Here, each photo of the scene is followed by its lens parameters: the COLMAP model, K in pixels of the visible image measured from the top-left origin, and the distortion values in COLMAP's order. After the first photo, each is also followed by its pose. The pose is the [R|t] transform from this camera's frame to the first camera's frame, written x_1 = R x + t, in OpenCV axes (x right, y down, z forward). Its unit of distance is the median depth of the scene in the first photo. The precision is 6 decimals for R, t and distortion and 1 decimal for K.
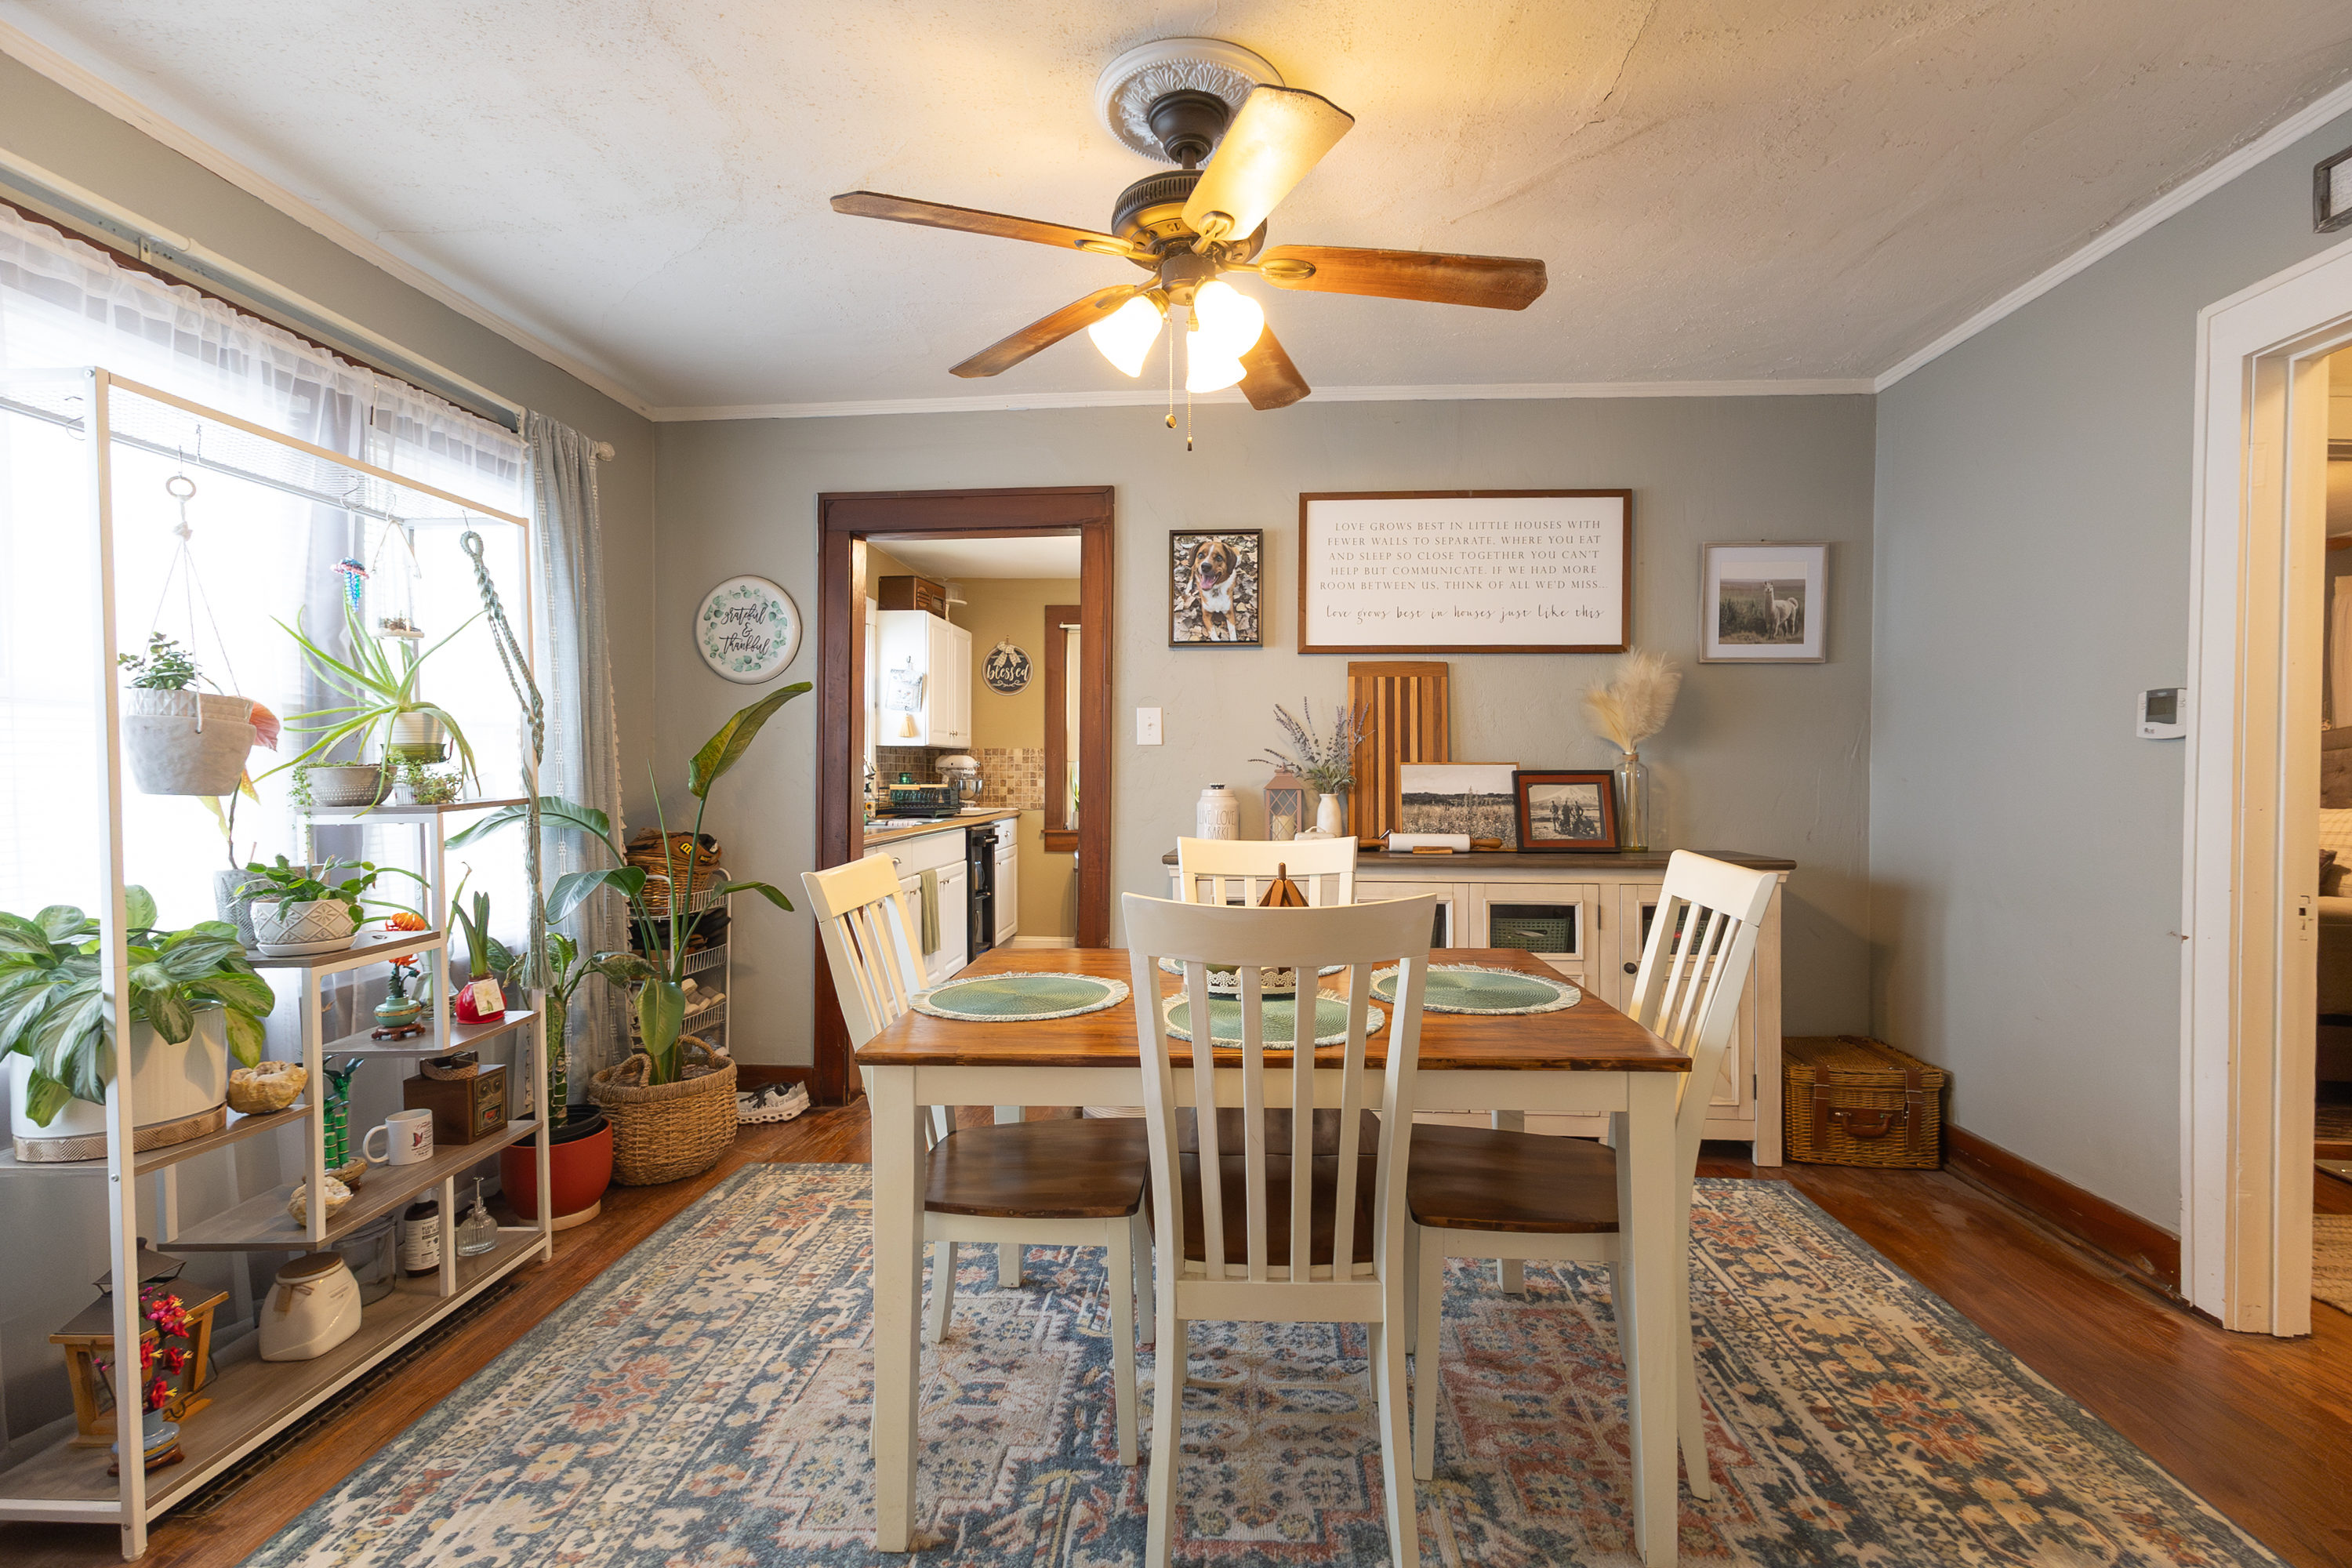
lens RADIAL K [[1080.0, 0, 1183.3], [0, 1080.0, 787.3], [0, 0, 1]] dist [0.017259, -0.000603]
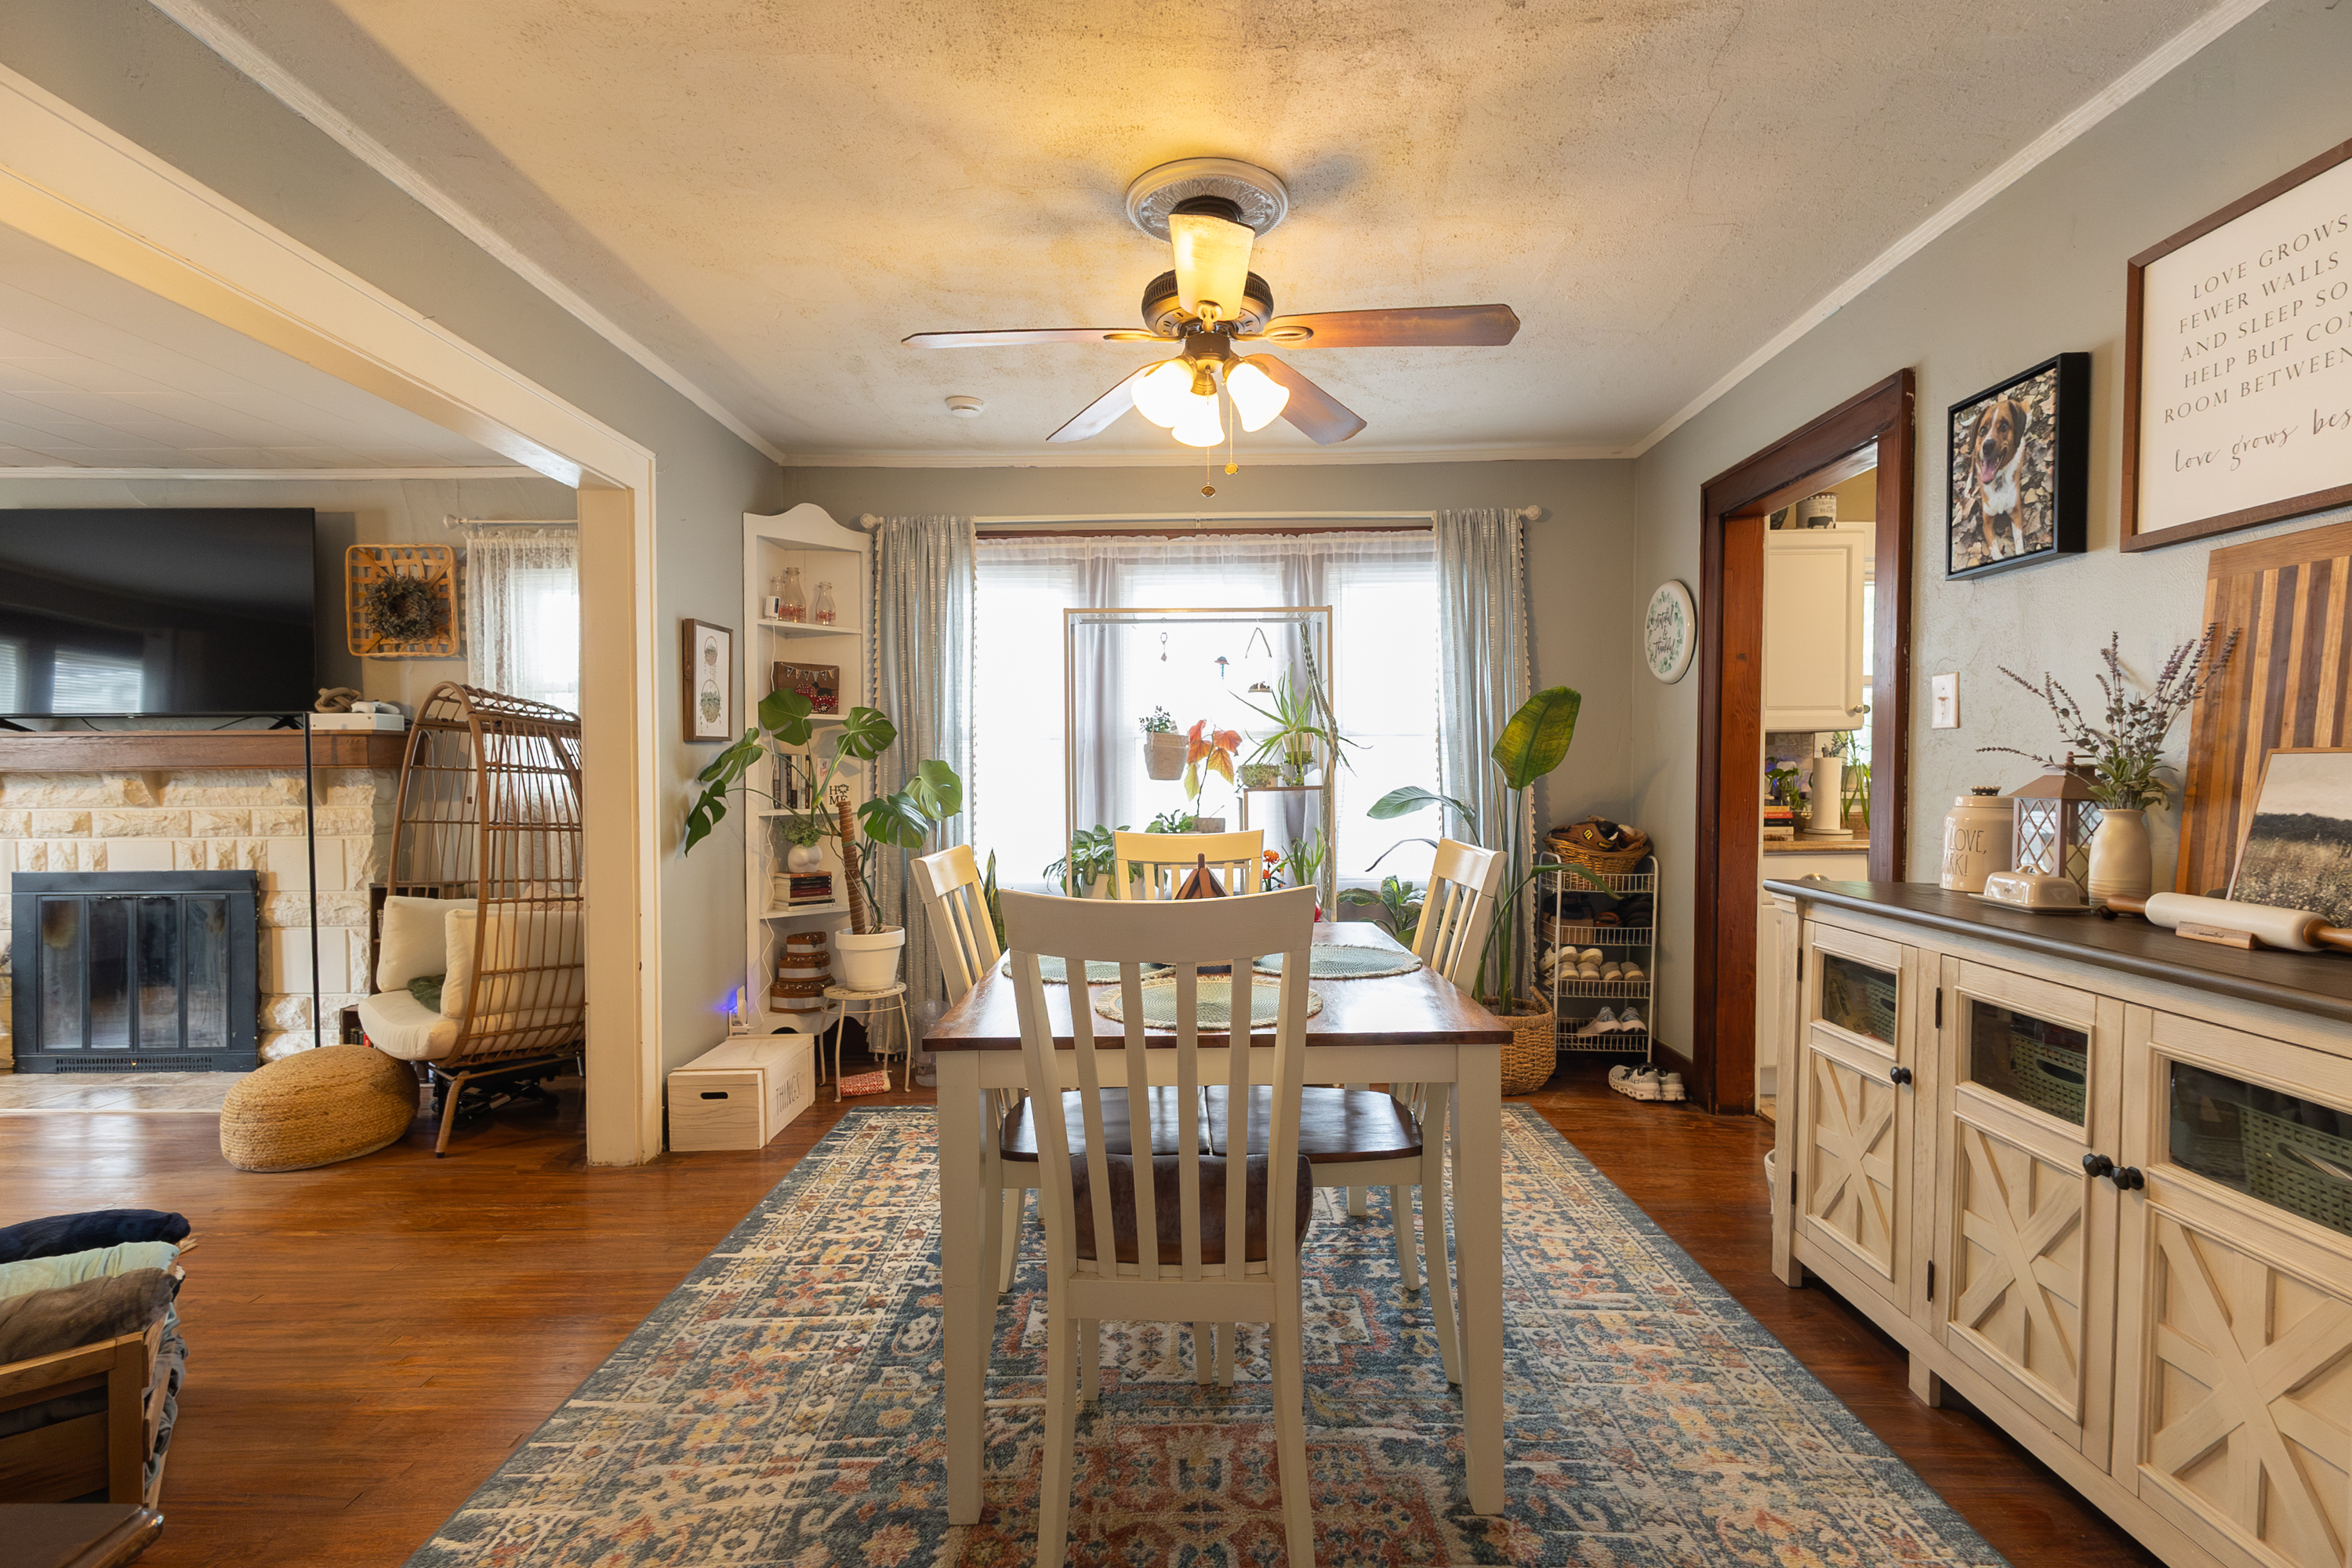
lens RADIAL K [[1080.0, 0, 1165.9], [0, 1080.0, 791.4], [0, 0, 1]] dist [0.017259, -0.000603]
pose [[0.049218, 0.020556, -0.998576, 0.645781], [-0.011858, 0.999730, 0.019995, -0.007975], [0.998718, 0.010857, 0.049449, 0.487937]]
